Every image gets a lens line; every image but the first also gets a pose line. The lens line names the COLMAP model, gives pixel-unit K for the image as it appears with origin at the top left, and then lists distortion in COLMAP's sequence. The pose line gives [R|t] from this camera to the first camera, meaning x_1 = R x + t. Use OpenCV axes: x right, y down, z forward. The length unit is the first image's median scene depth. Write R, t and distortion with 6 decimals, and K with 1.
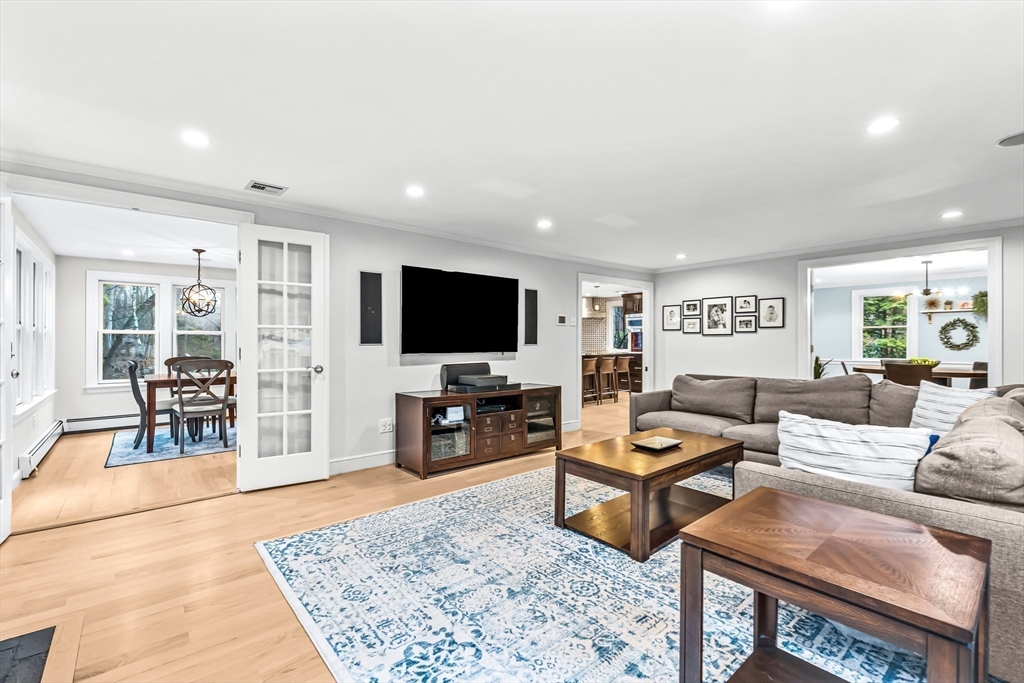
lens RADIAL K [[460.5, 0, 506.0], [0, 460.5, 341.3], [0, 0, 1]] dist [-0.003873, 0.000003]
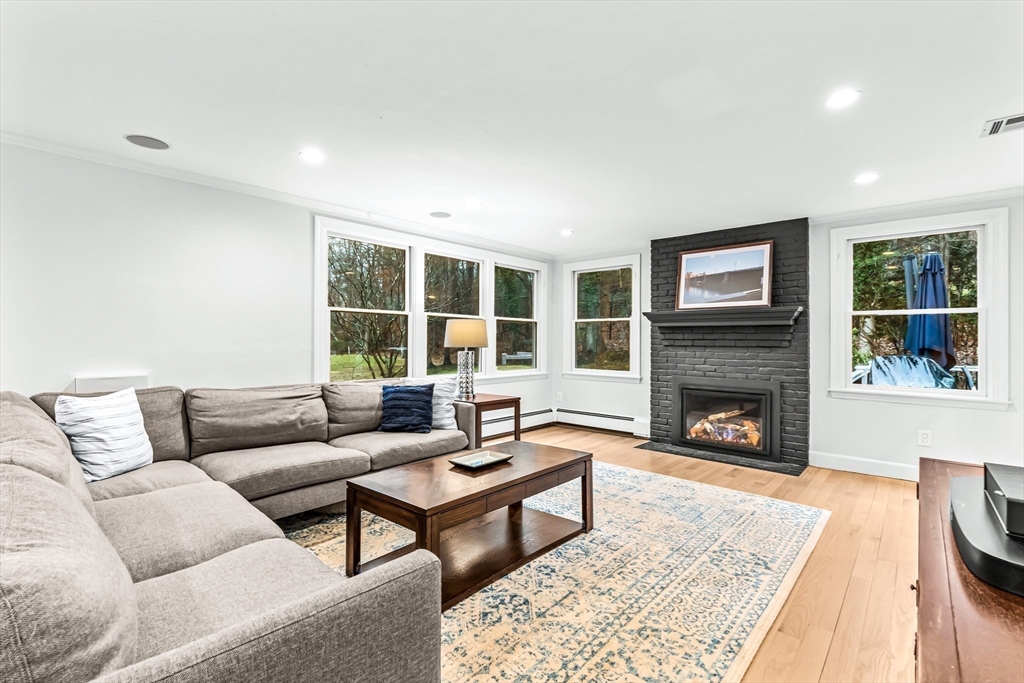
lens RADIAL K [[460.5, 0, 515.5], [0, 460.5, 341.8], [0, 0, 1]] dist [-0.003873, 0.000003]
pose [[-0.988331, -0.000319, -0.152324, 0.437762], [0.000078, 0.999997, -0.002603, 0.008398], [0.152324, -0.002585, -0.988327, 2.040401]]
